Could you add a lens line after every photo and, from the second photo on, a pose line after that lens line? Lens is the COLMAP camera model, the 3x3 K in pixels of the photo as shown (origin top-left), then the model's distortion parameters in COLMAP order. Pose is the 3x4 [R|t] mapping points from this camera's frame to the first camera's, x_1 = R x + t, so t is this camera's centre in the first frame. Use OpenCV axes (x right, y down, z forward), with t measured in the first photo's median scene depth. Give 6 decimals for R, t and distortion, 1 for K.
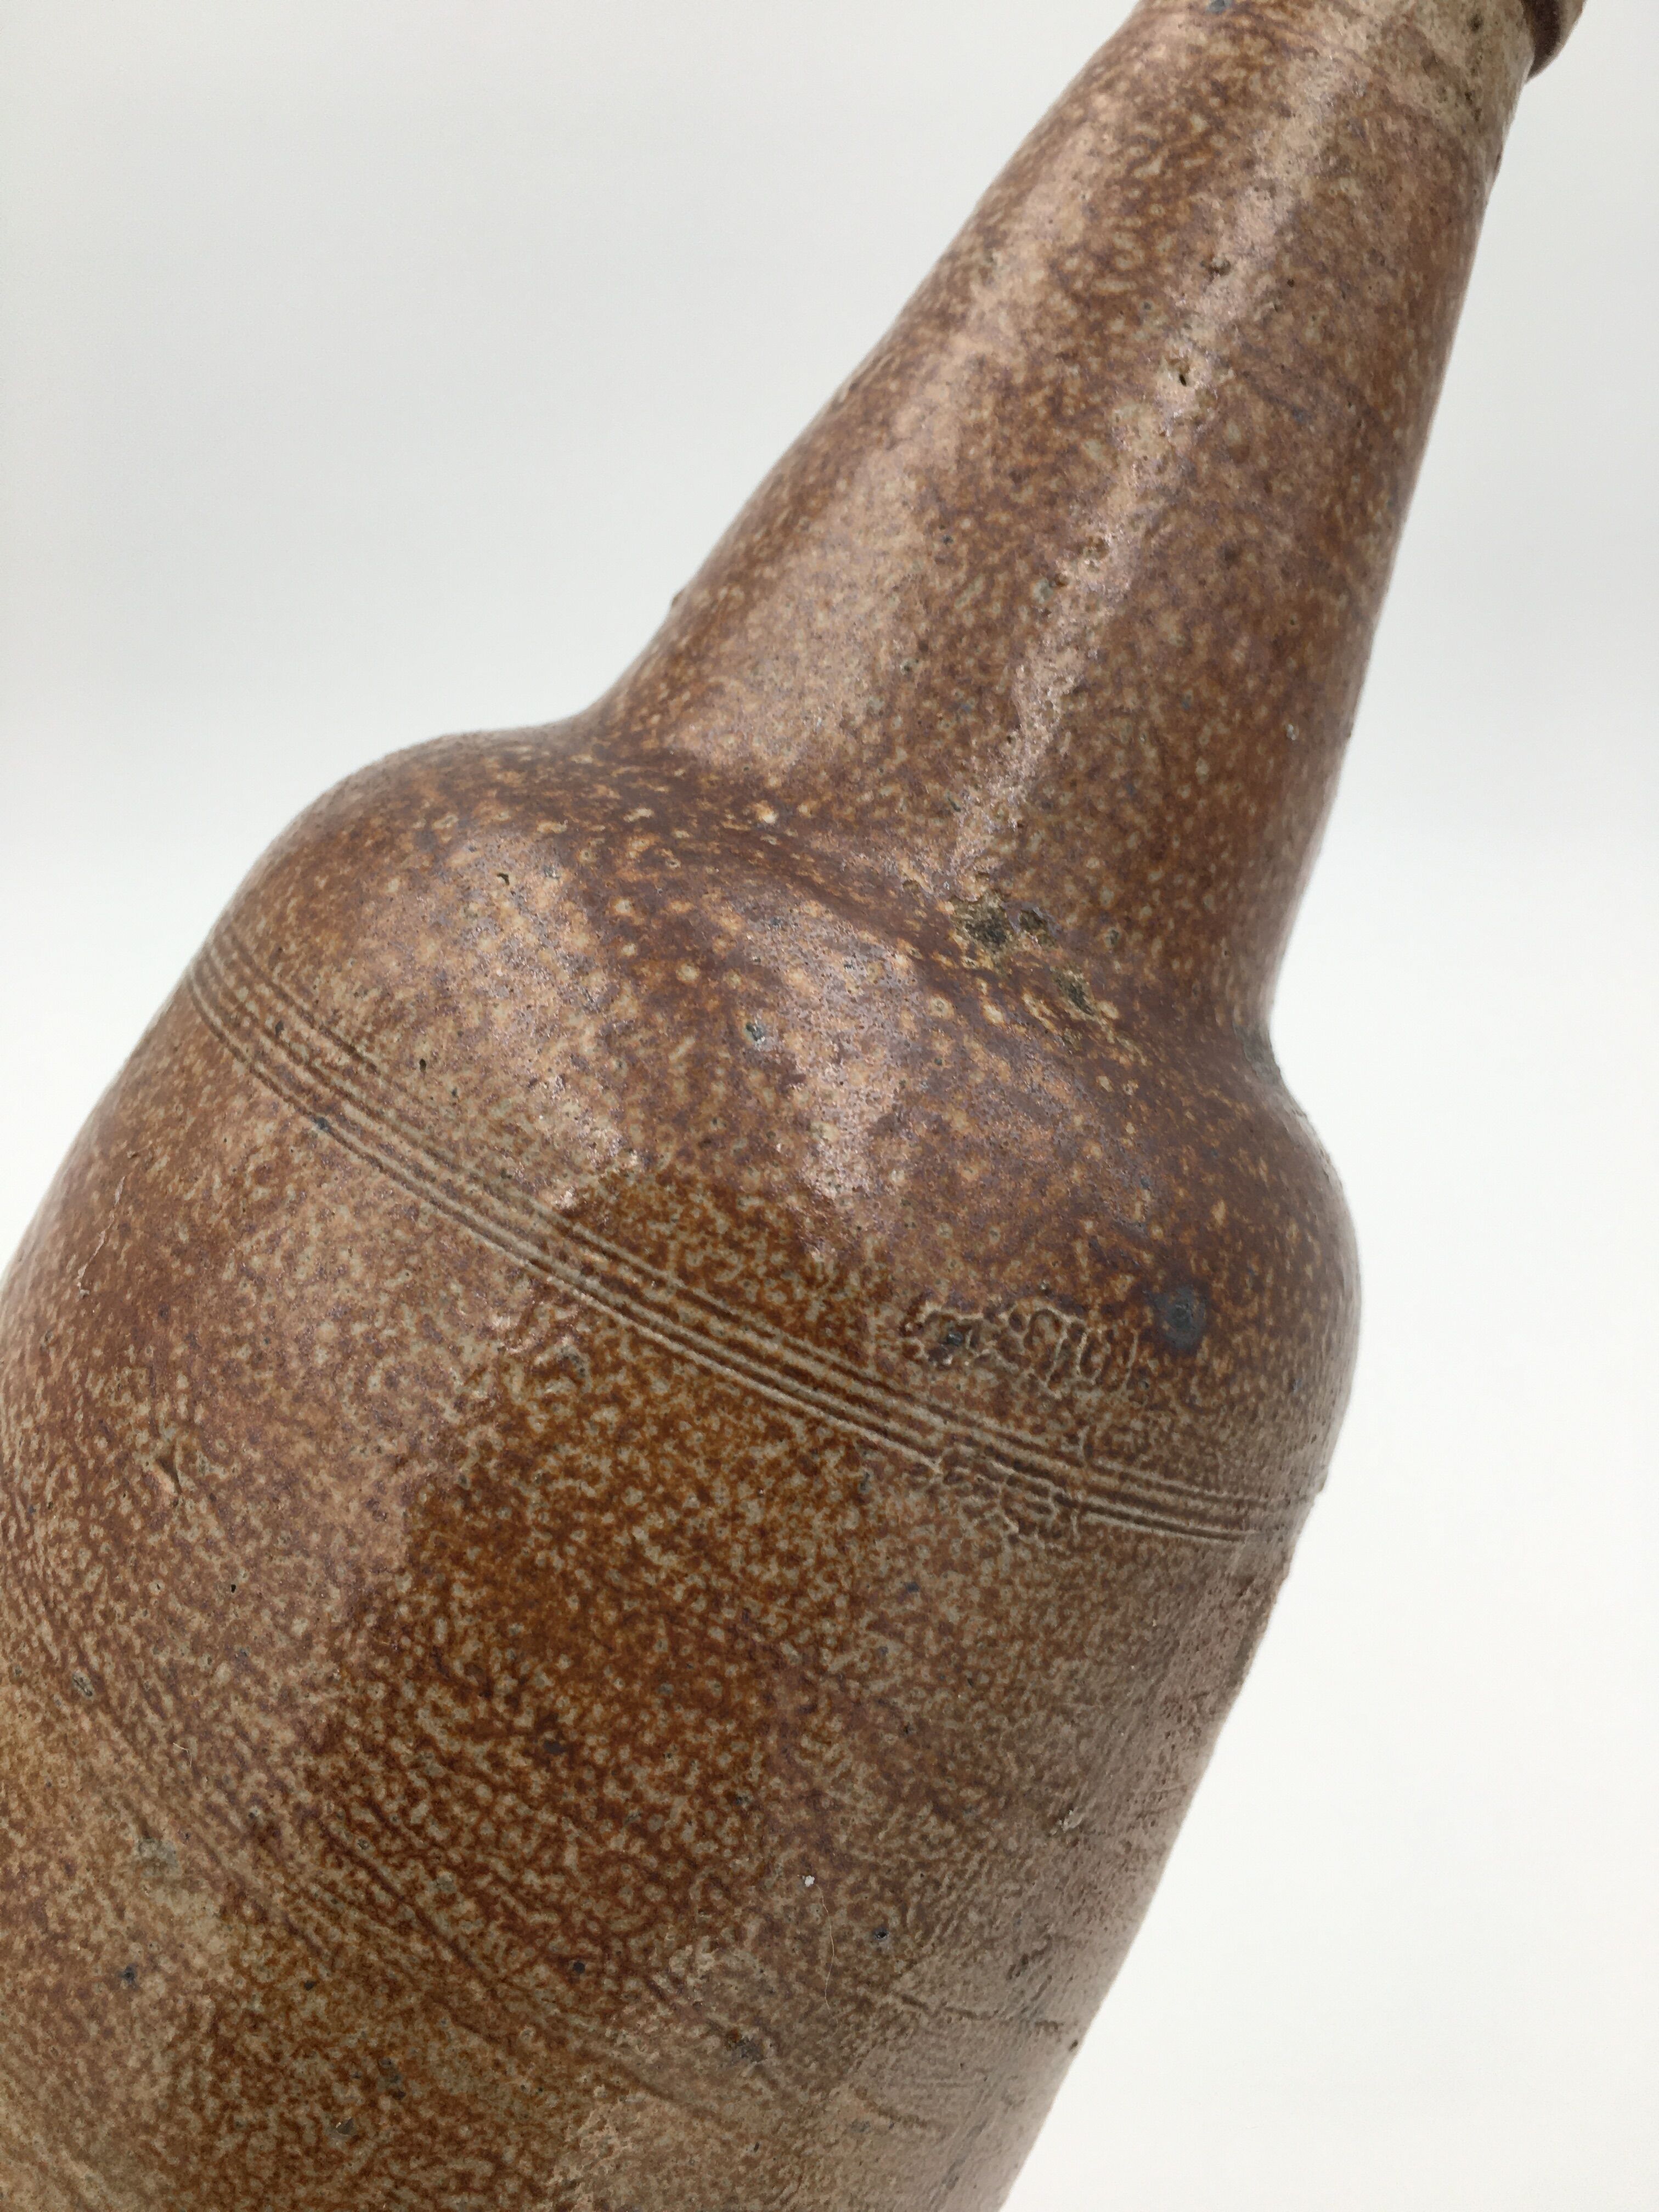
lens RADIAL K [[1976.4, 0, 822.2], [0, 1976.4, 1100.5], [0, 0, 1]] dist [0.058687, -0.134630]
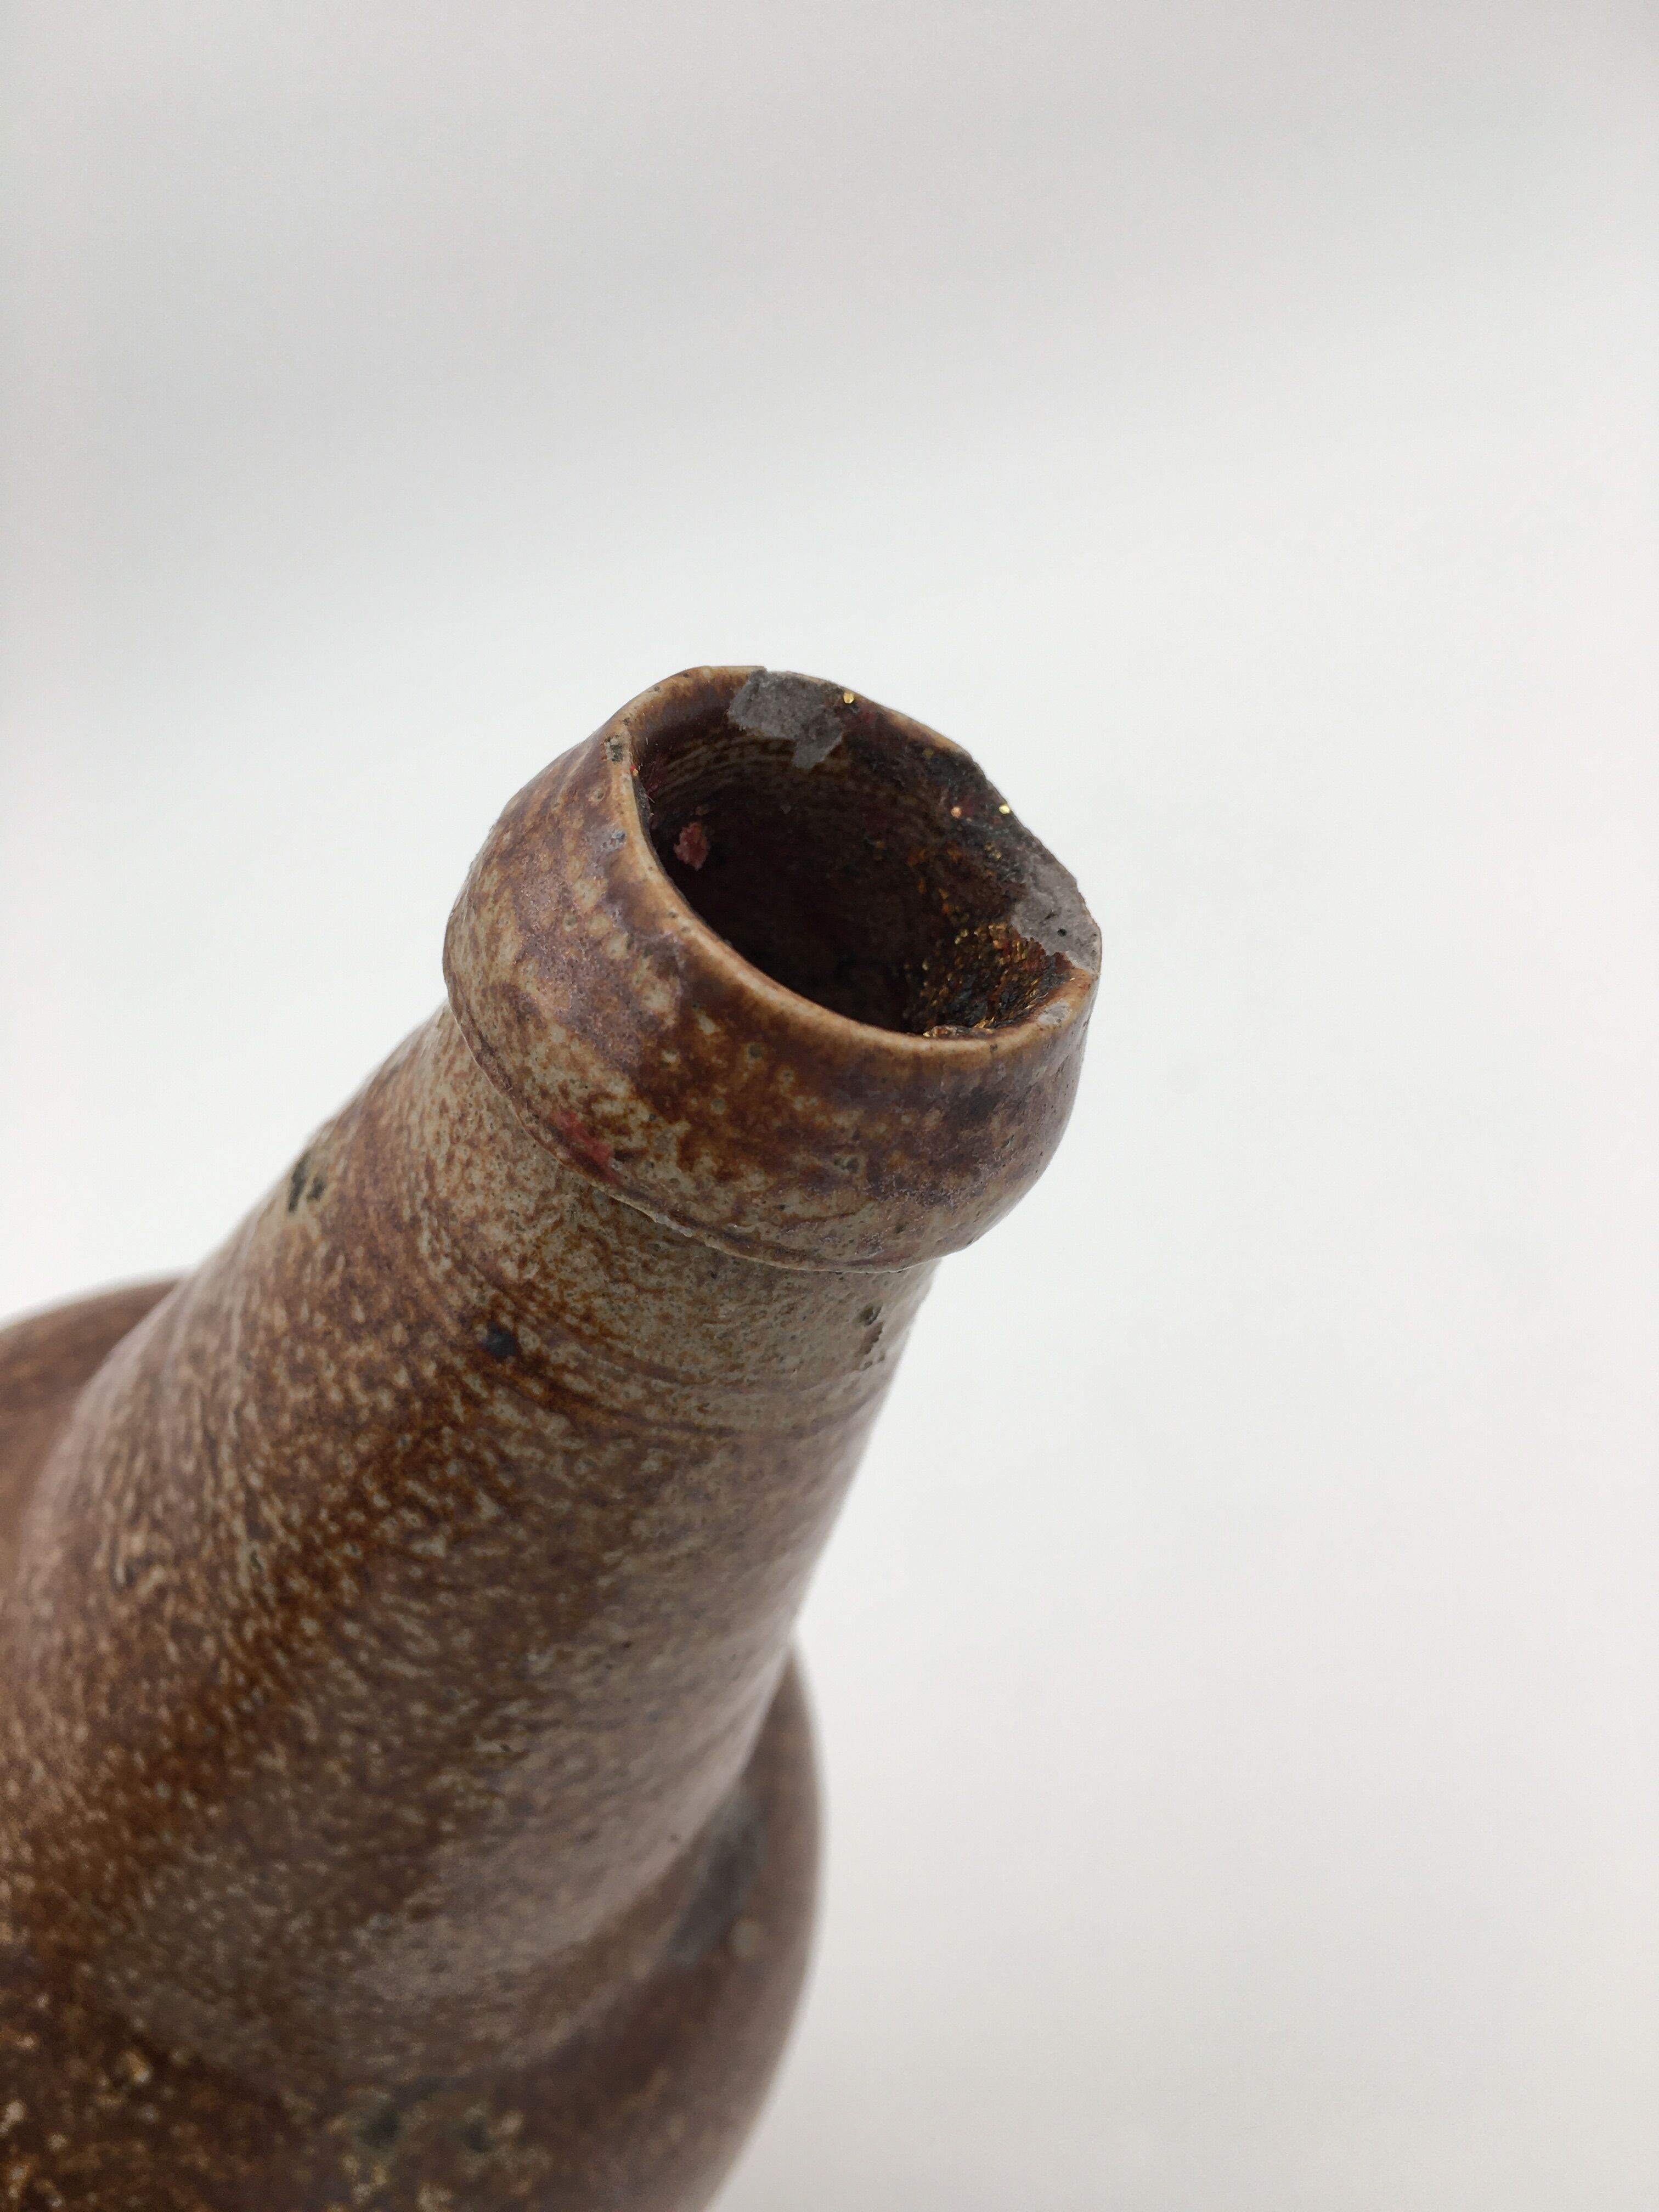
lens RADIAL K [[1976.4, 0, 822.2], [0, 1976.4, 1100.5], [0, 0, 1]] dist [0.058687, -0.134630]
pose [[0.994610, -0.091493, 0.048782, 0.294561], [0.031715, 0.716385, 0.696984, -1.124089], [-0.098716, -0.691680, 0.715426, 0.568357]]
